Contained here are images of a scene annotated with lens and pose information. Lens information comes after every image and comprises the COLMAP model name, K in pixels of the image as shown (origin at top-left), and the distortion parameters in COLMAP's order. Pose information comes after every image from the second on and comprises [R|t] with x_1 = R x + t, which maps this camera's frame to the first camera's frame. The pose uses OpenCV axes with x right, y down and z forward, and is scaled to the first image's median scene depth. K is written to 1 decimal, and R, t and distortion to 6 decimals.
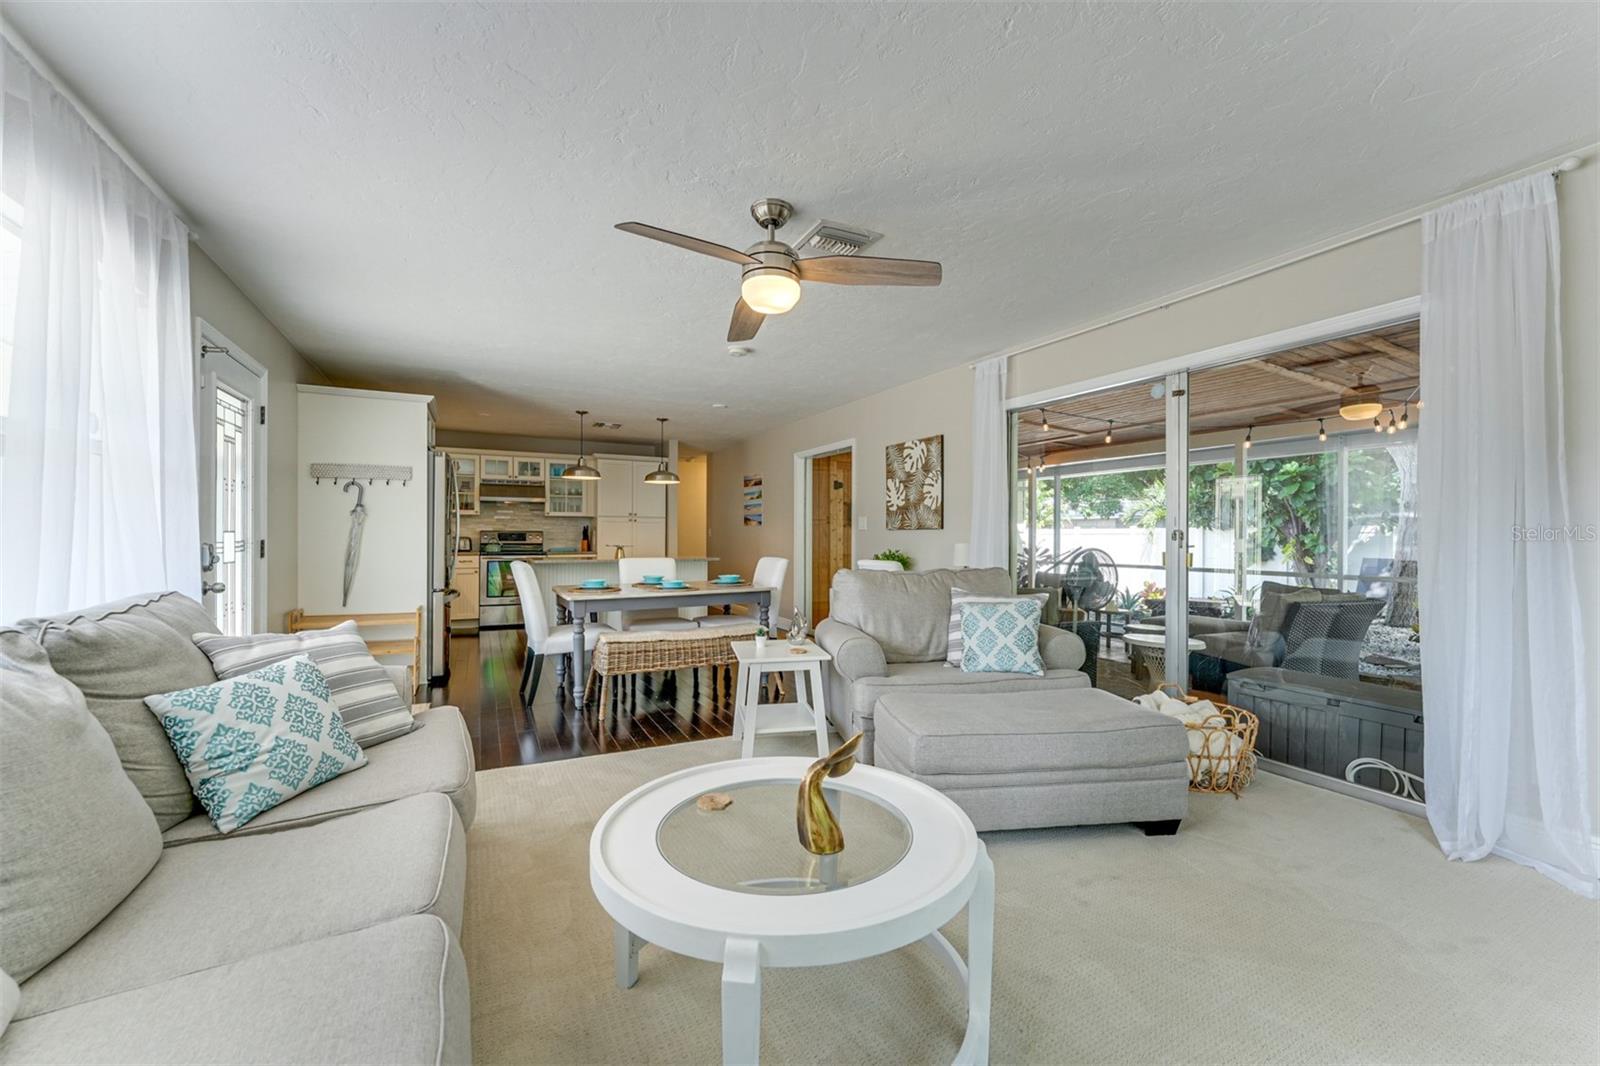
lens RADIAL K [[630.8, 0, 800.0], [0, 630.8, 533.0], [0, 0, 1]] dist [0.001774, -0.000143]
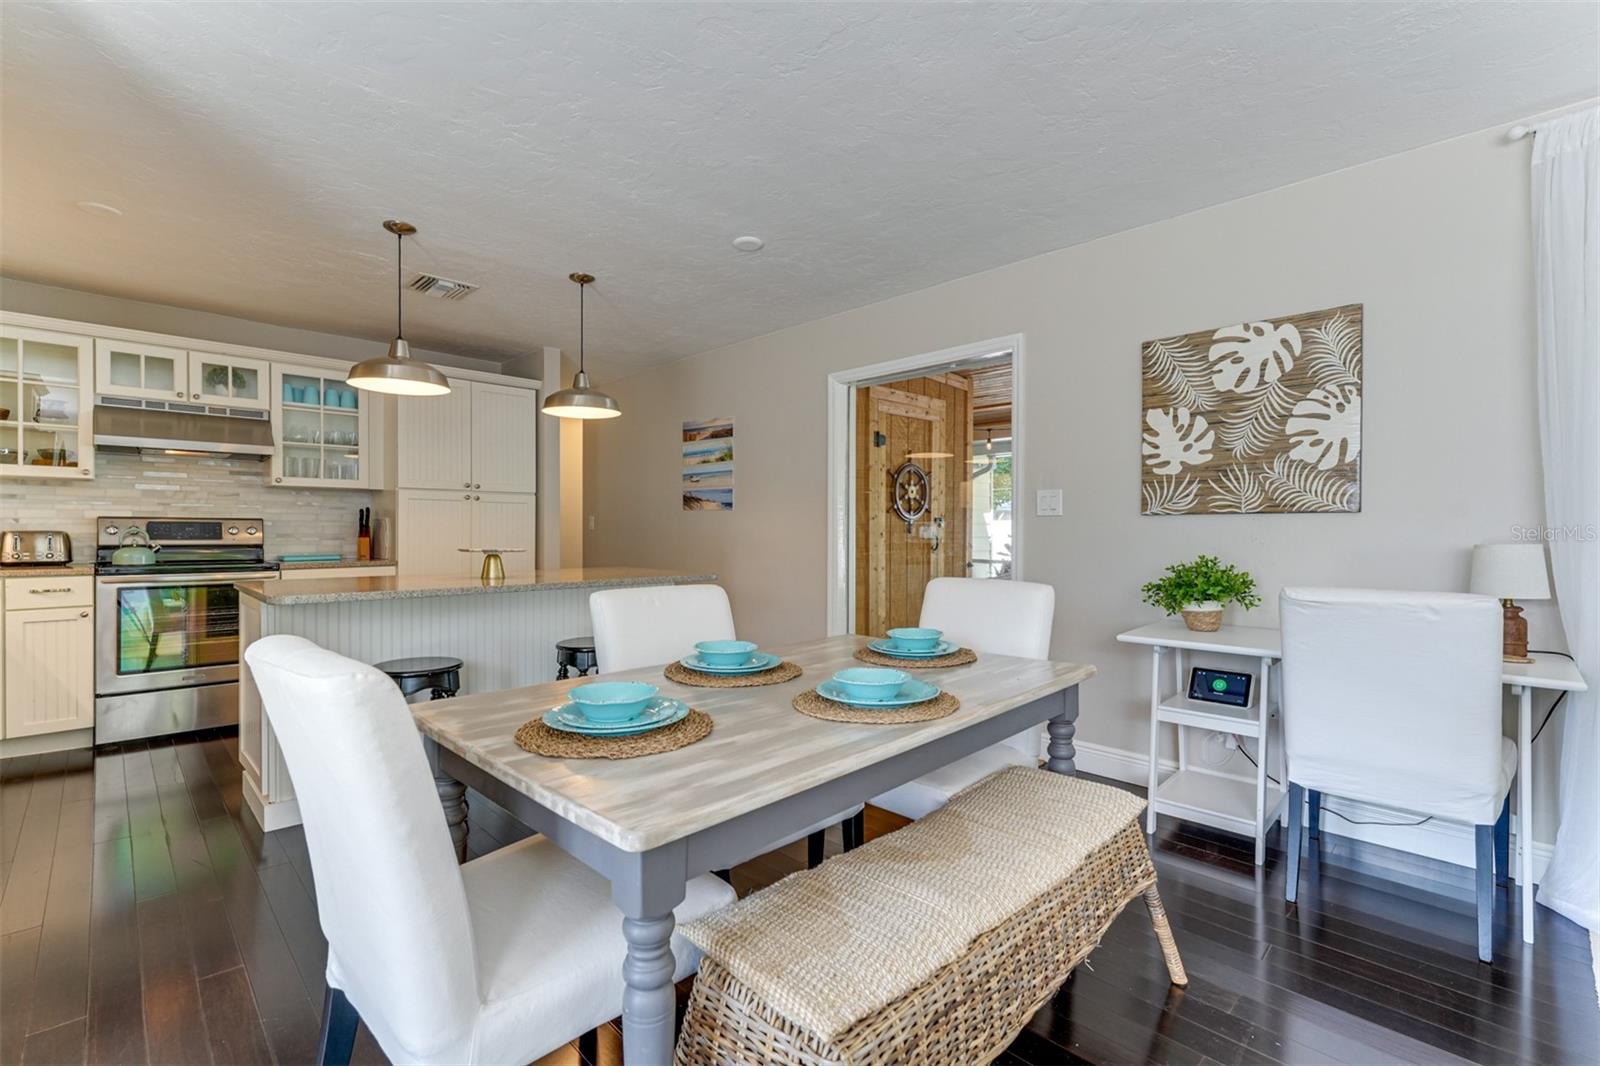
lens RADIAL K [[703.4, 0, 800.0], [0, 703.4, 533.0], [0, 0, 1]] dist [0.000743, 0.000048]
pose [[0.953098, -0.002107, 0.302655, -0.204733], [-0.000958, 0.999950, 0.009979, 0.002747], [-0.302661, -0.009801, 0.953048, 0.417937]]
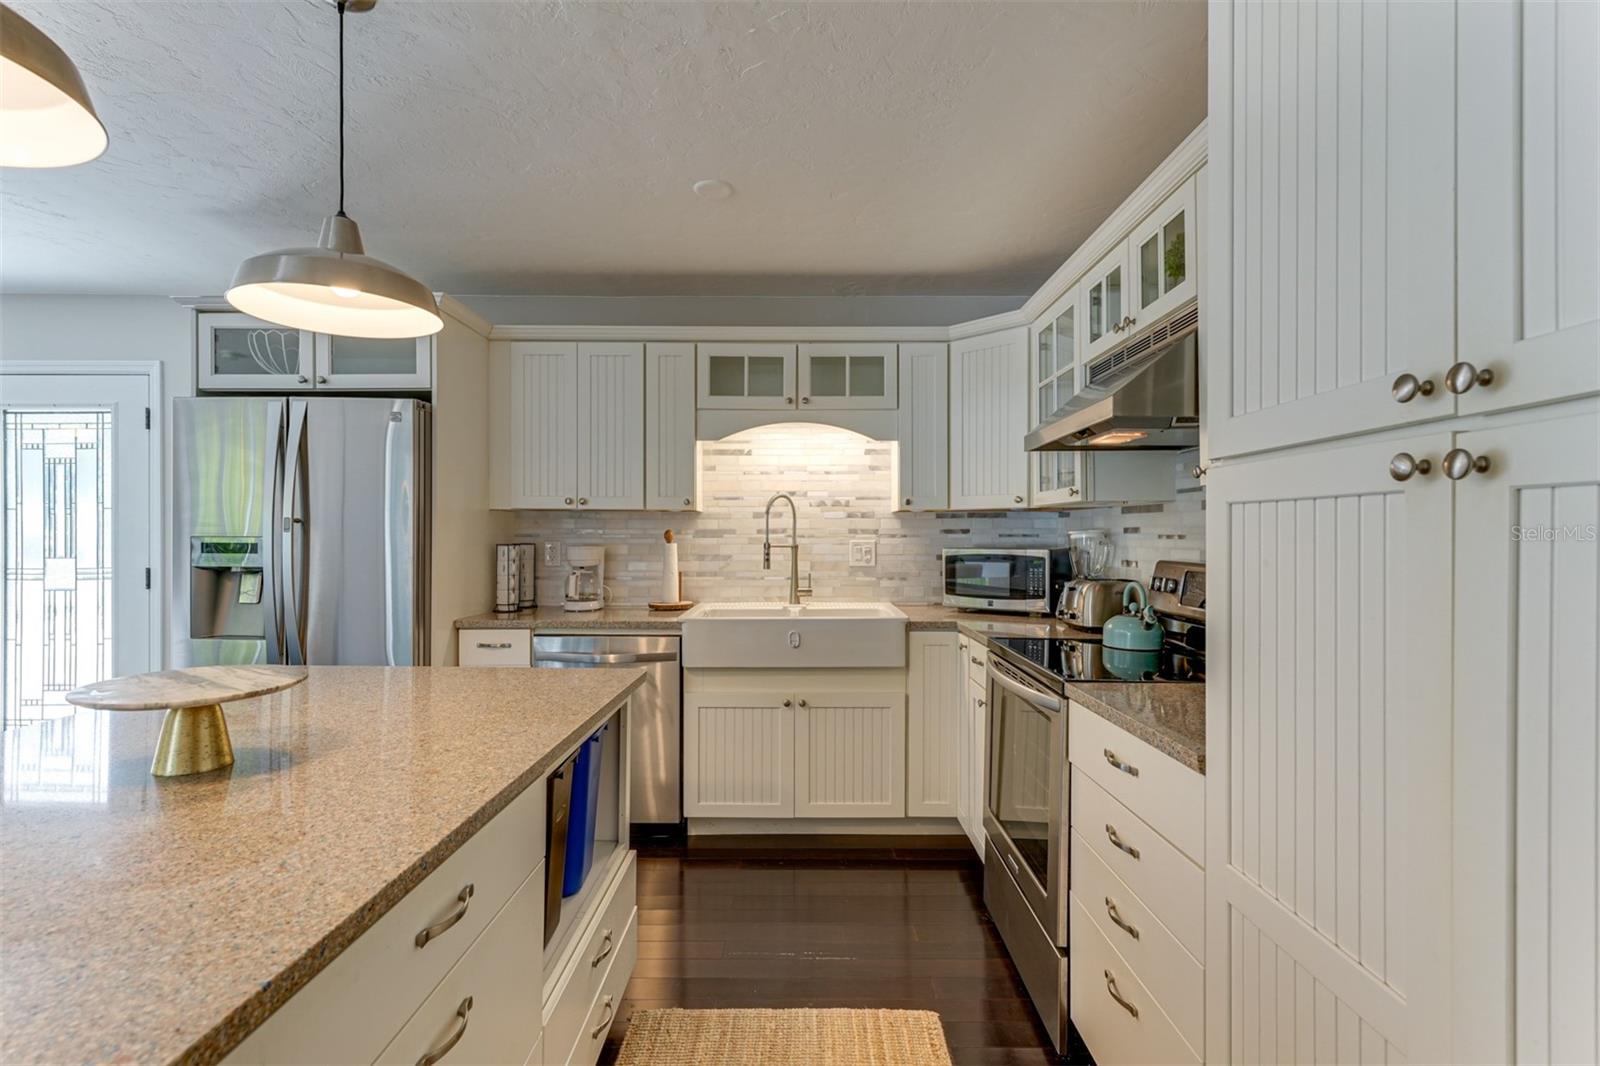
lens RADIAL K [[752.4, 0, 800.0], [0, 752.4, 533.0], [0, 0, 1]] dist [0.001785, 0.000818]
pose [[-0.451810, -0.007415, -0.892084, -0.172590], [0.000070, 0.999965, -0.008347, -0.013050], [0.892114, -0.003834, -0.451793, 1.075370]]
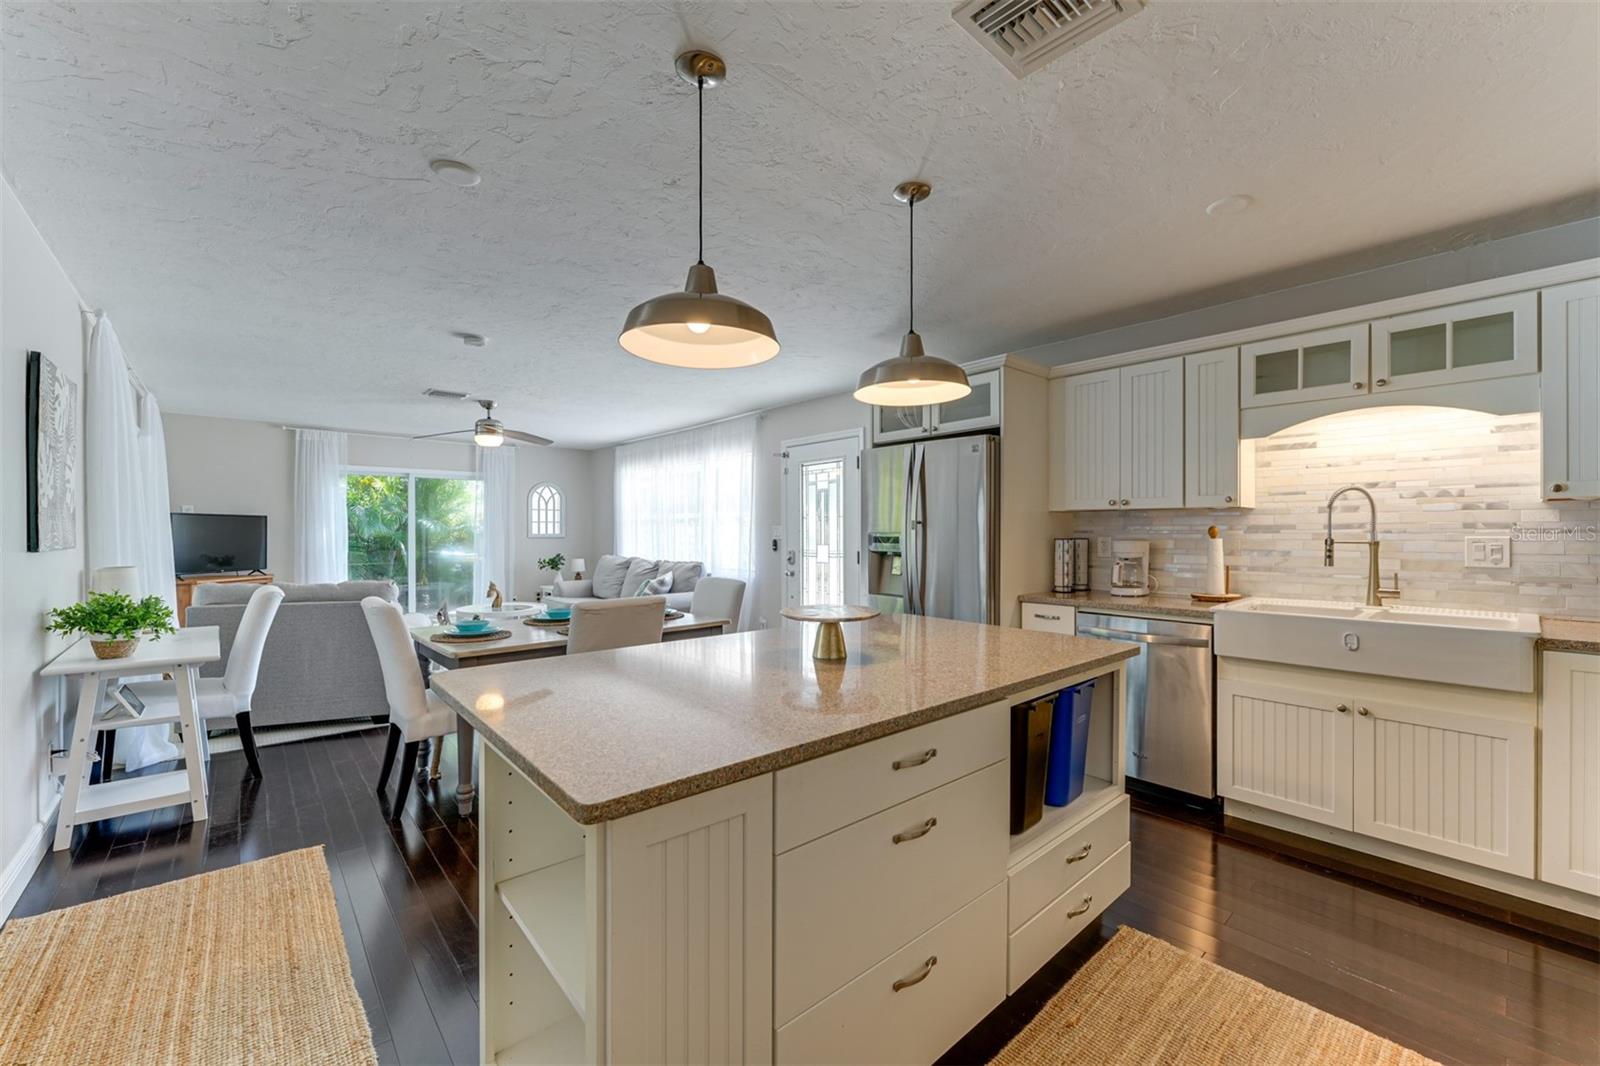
lens RADIAL K [[630.8, 0, 800.0], [0, 630.8, 533.0], [0, 0, 1]] dist [0.001774, -0.000143]
pose [[-0.967156, -0.001113, -0.254180, -0.181589], [-0.000694, 0.999998, -0.001739, -0.013382], [0.254182, -0.001505, -0.967155, 1.126080]]
